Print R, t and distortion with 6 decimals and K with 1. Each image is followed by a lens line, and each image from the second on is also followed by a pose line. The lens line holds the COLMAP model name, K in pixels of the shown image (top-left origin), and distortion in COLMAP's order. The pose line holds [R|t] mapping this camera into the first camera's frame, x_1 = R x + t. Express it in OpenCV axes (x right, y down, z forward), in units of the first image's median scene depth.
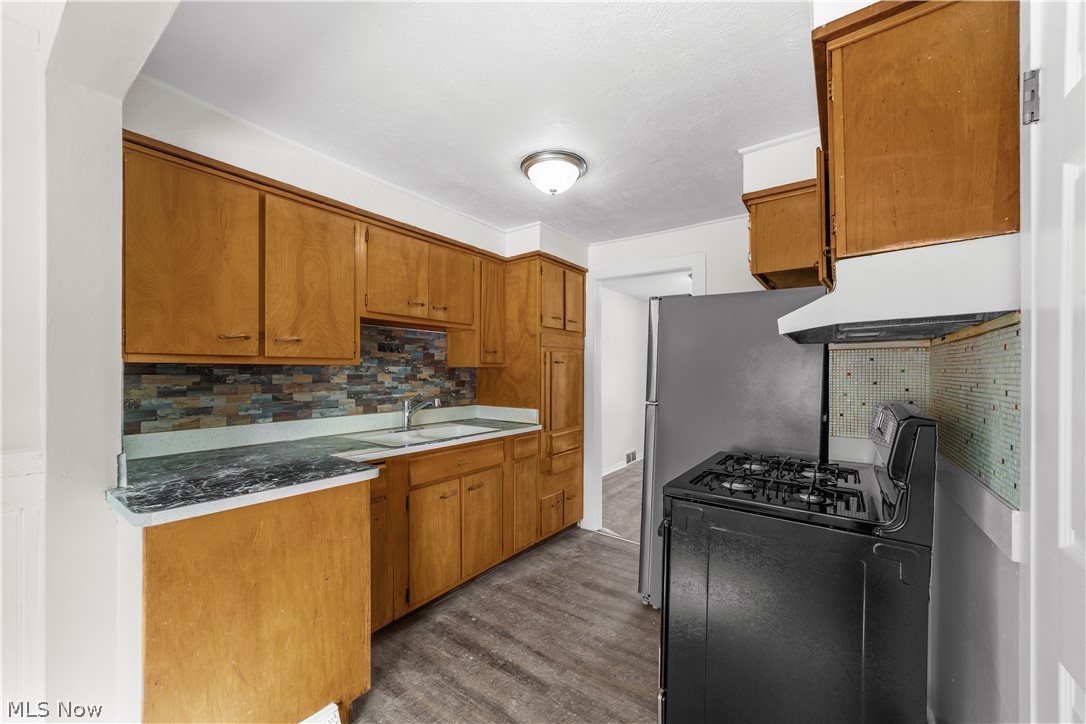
lens RADIAL K [[420.4, 0, 548.8], [0, 420.4, 369.0], [0, 0, 1]] dist [-0.006498, 0.002771]
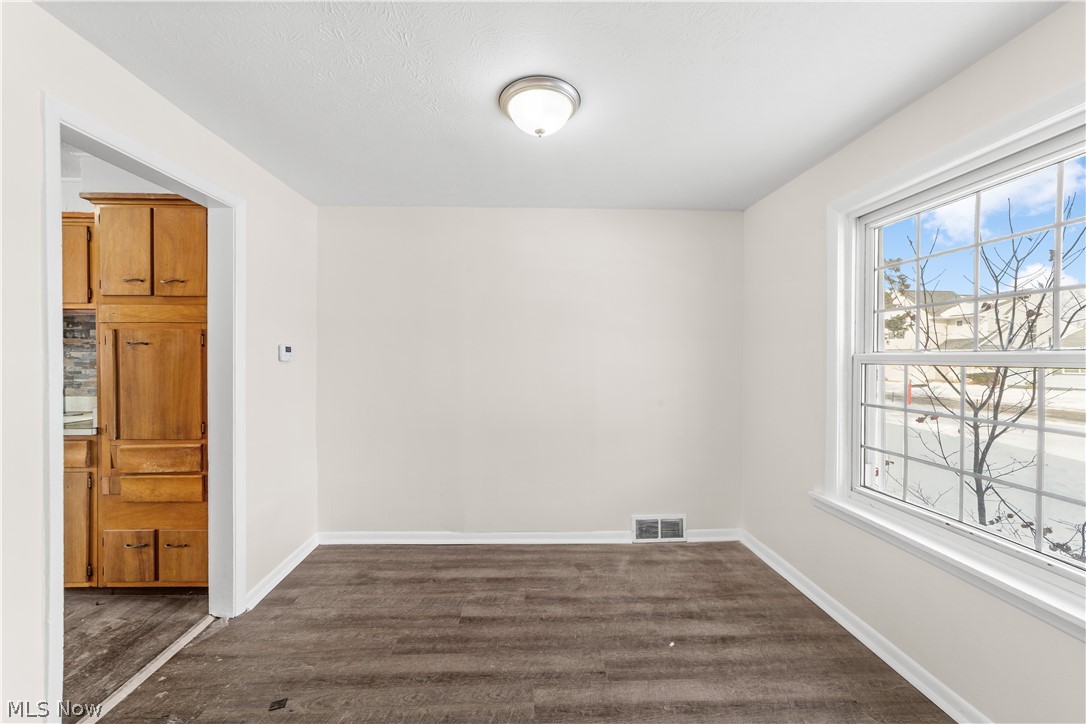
lens RADIAL K [[420.4, 0, 541.3], [0, 420.4, 361.1], [0, 0, 1]] dist [-0.006498, 0.002771]
pose [[0.606672, 0.005439, -0.794934, 0.987456], [-0.001301, 0.999982, 0.005849, 0.008045], [0.794951, -0.002514, 0.606668, 1.119752]]
